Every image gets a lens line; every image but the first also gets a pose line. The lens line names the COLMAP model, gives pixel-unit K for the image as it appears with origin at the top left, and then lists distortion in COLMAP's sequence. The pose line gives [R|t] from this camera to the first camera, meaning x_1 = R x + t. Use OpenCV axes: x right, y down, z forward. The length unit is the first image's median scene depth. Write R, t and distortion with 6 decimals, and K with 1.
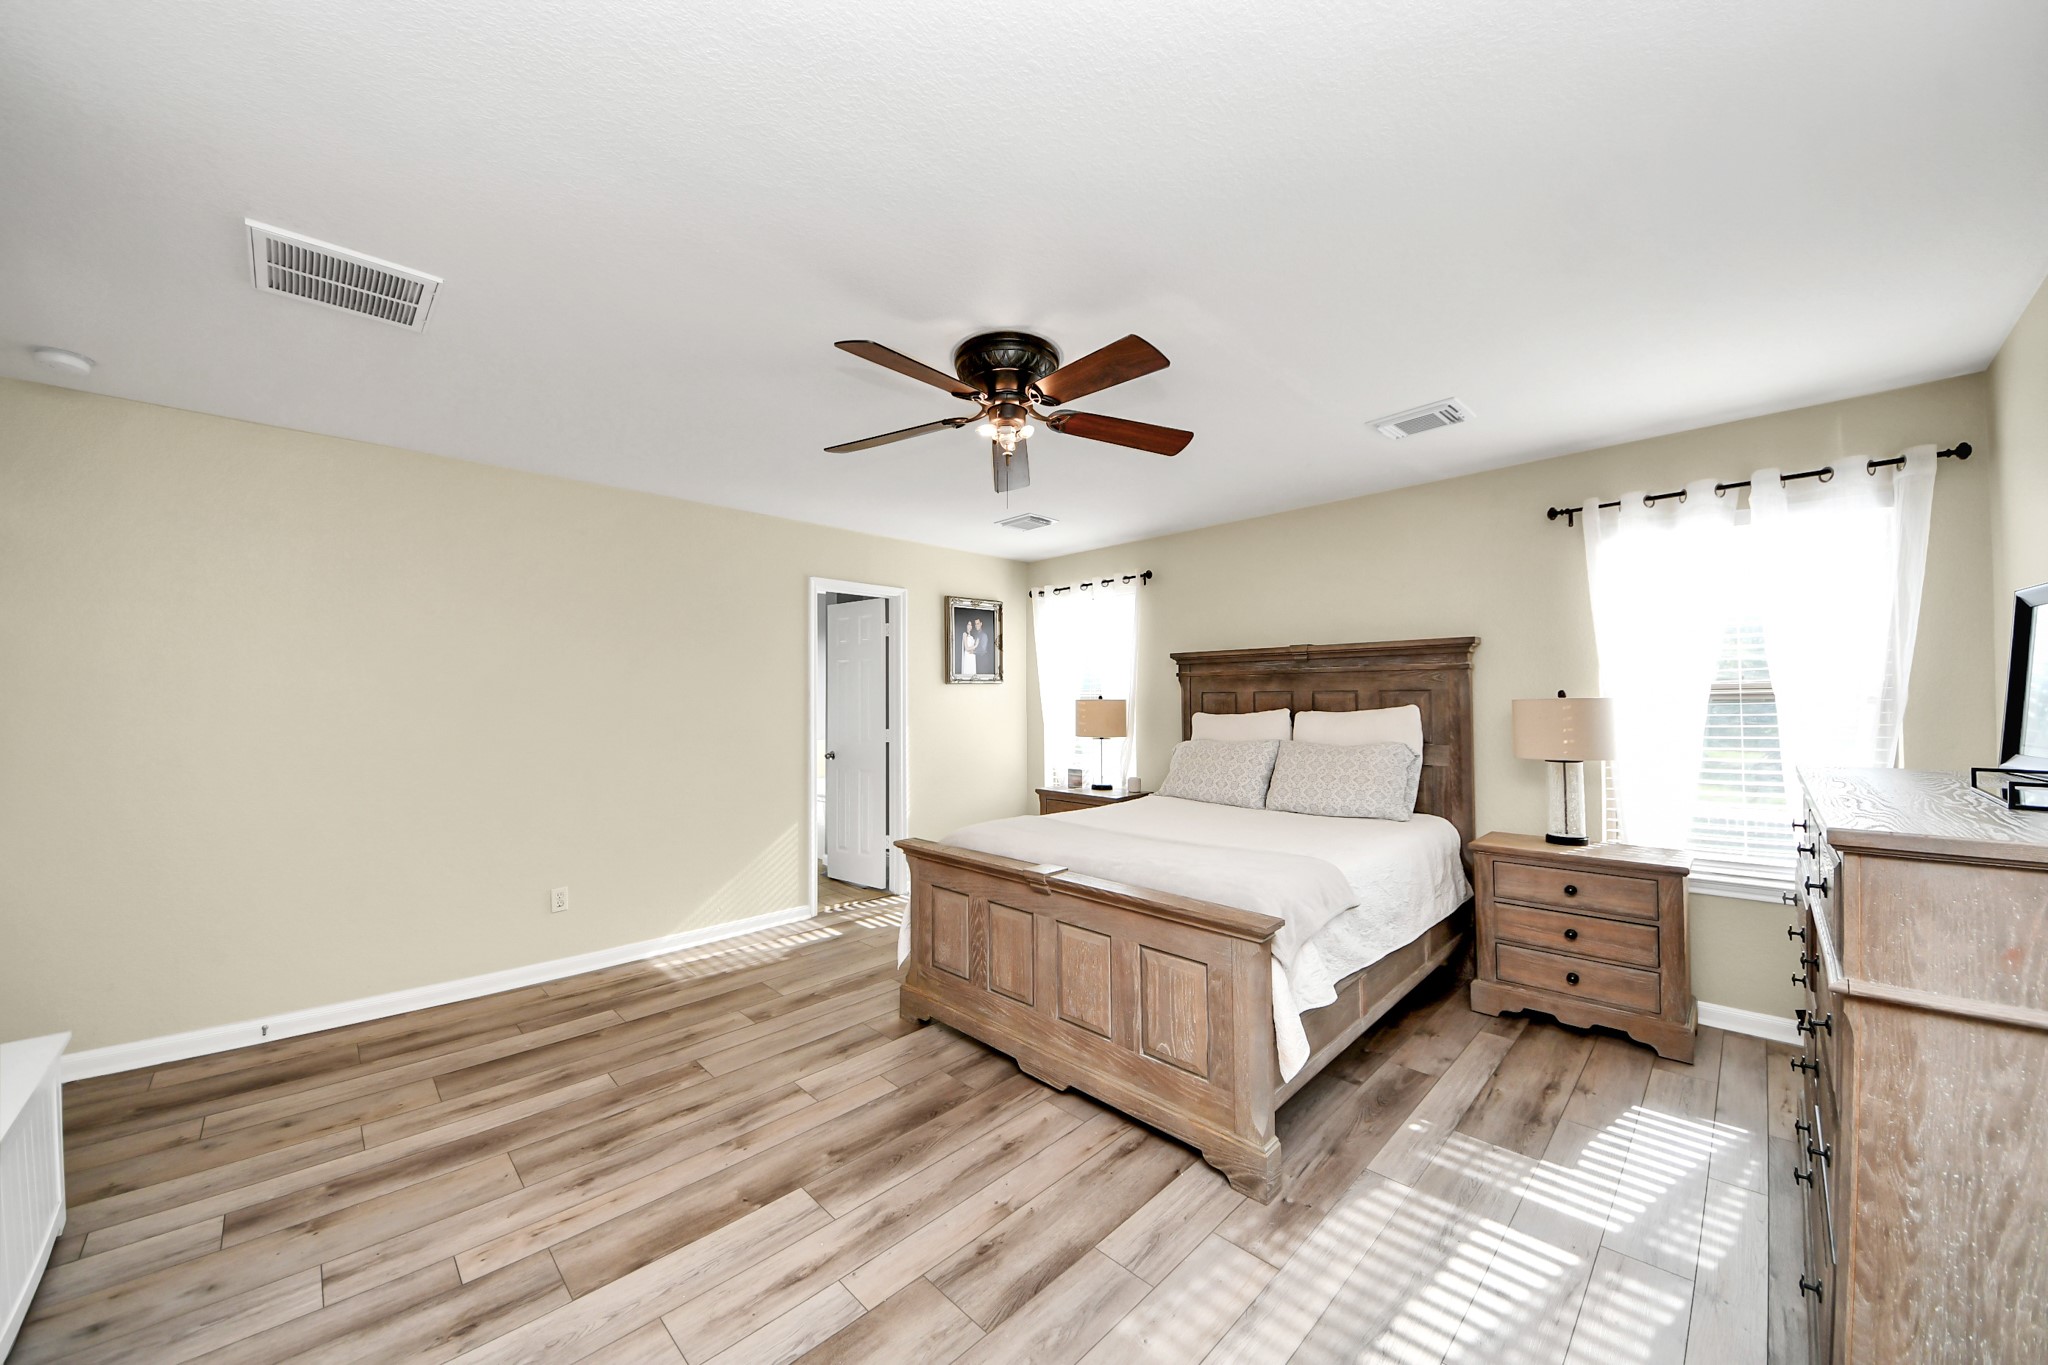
lens RADIAL K [[740.2, 0, 1026.3], [0, 740.2, 686.7], [0, 0, 1]] dist [0.005754, -0.001274]
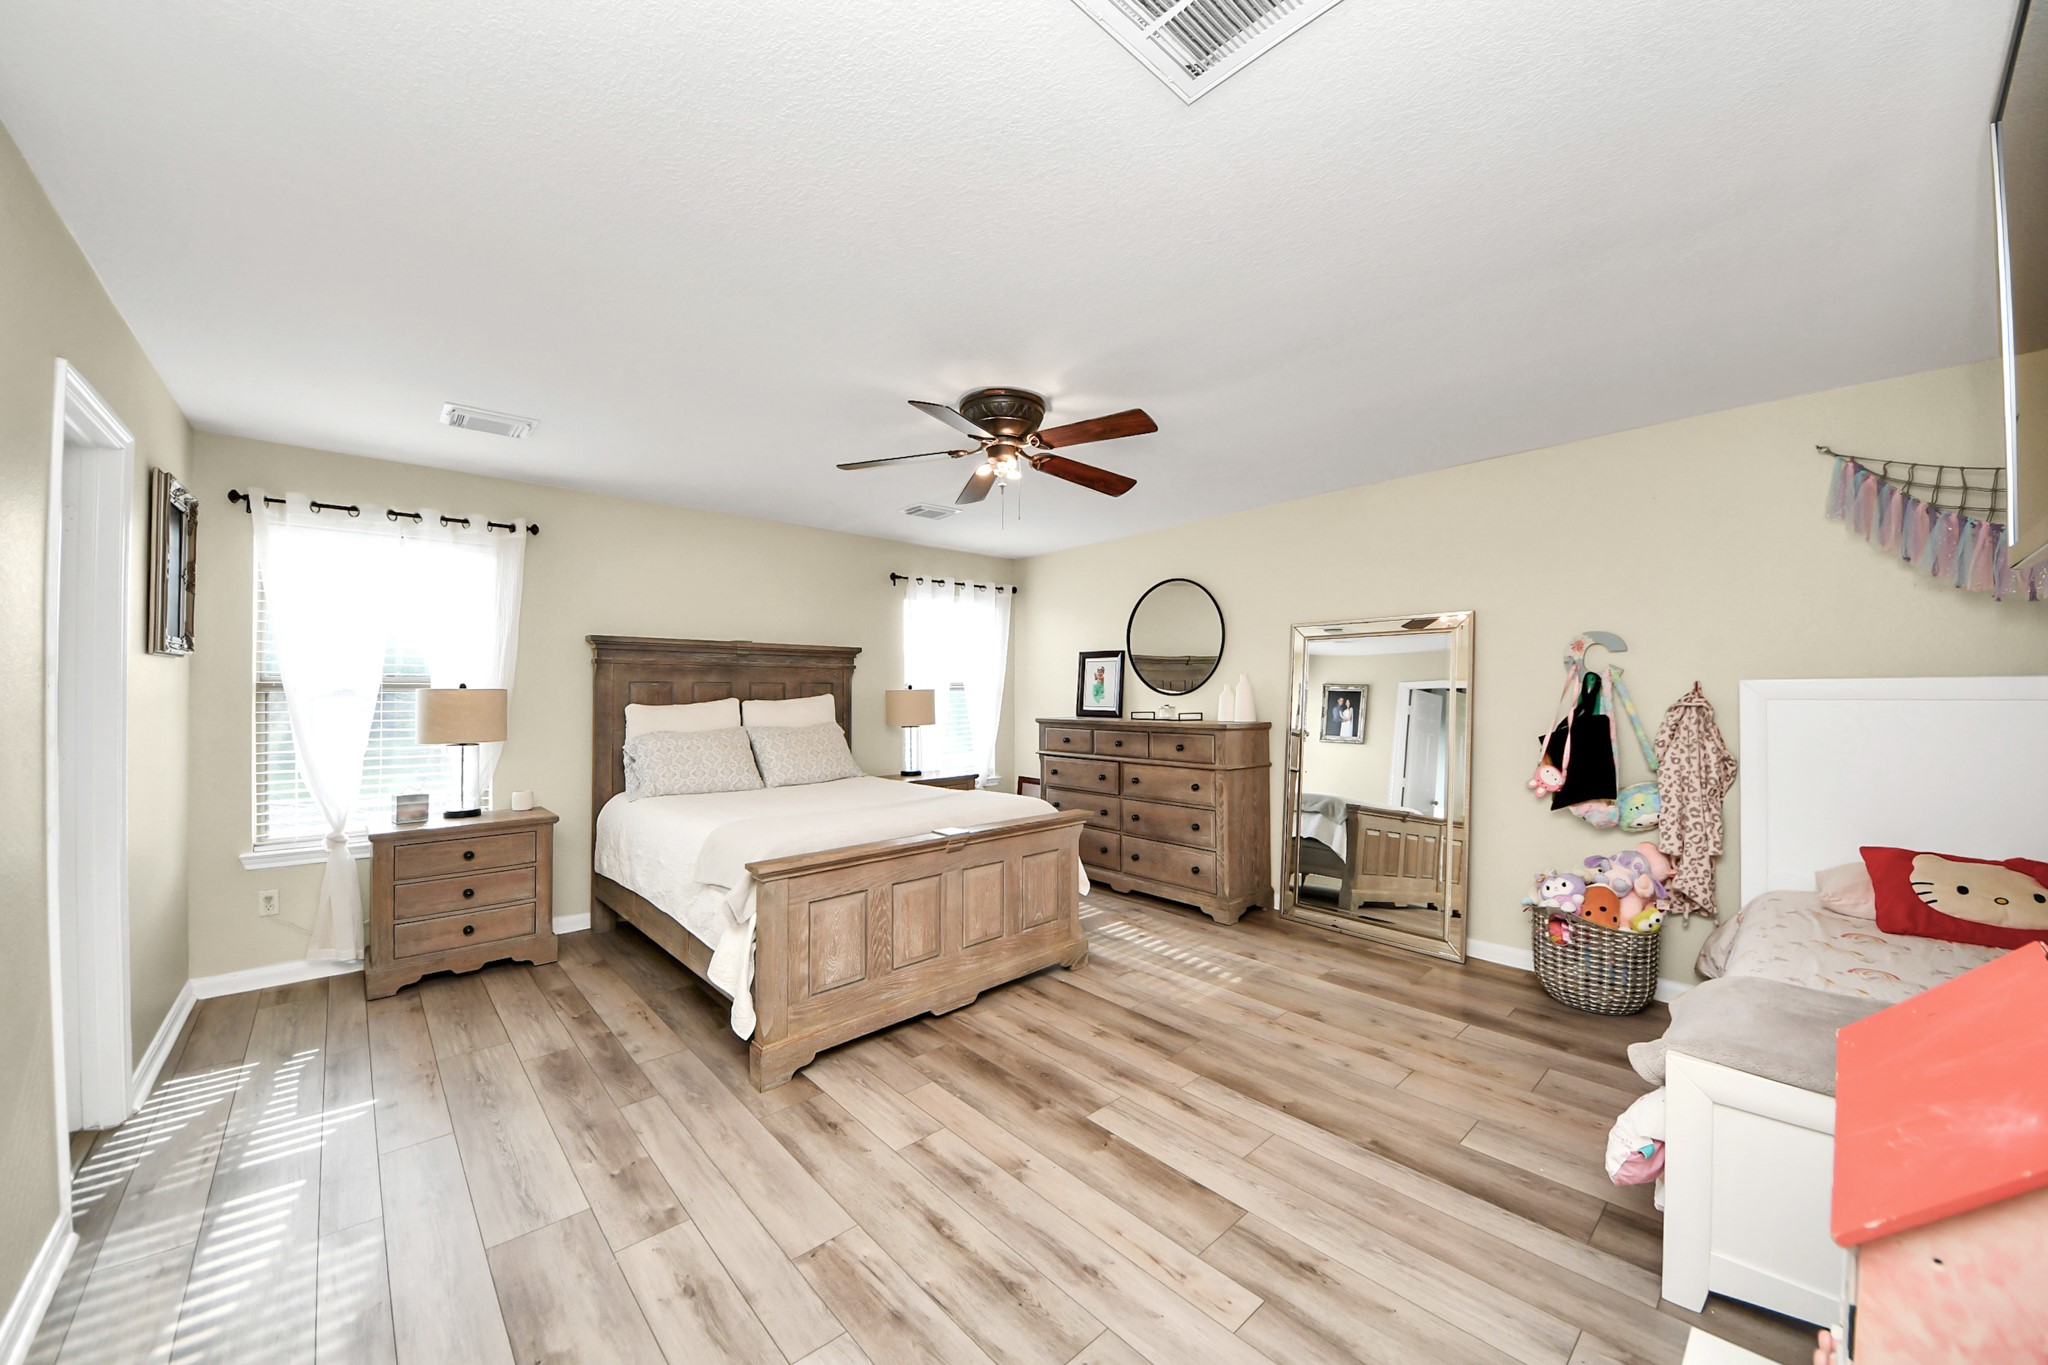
lens RADIAL K [[740.2, 0, 1030.4], [0, 740.2, 696.8], [0, 0, 1]] dist [0.005754, -0.001274]
pose [[0.024416, 0.011443, 0.999636, -1.127902], [-0.003238, 0.999930, -0.011367, 0.060148], [-0.999697, -0.002959, 0.024452, 0.855487]]
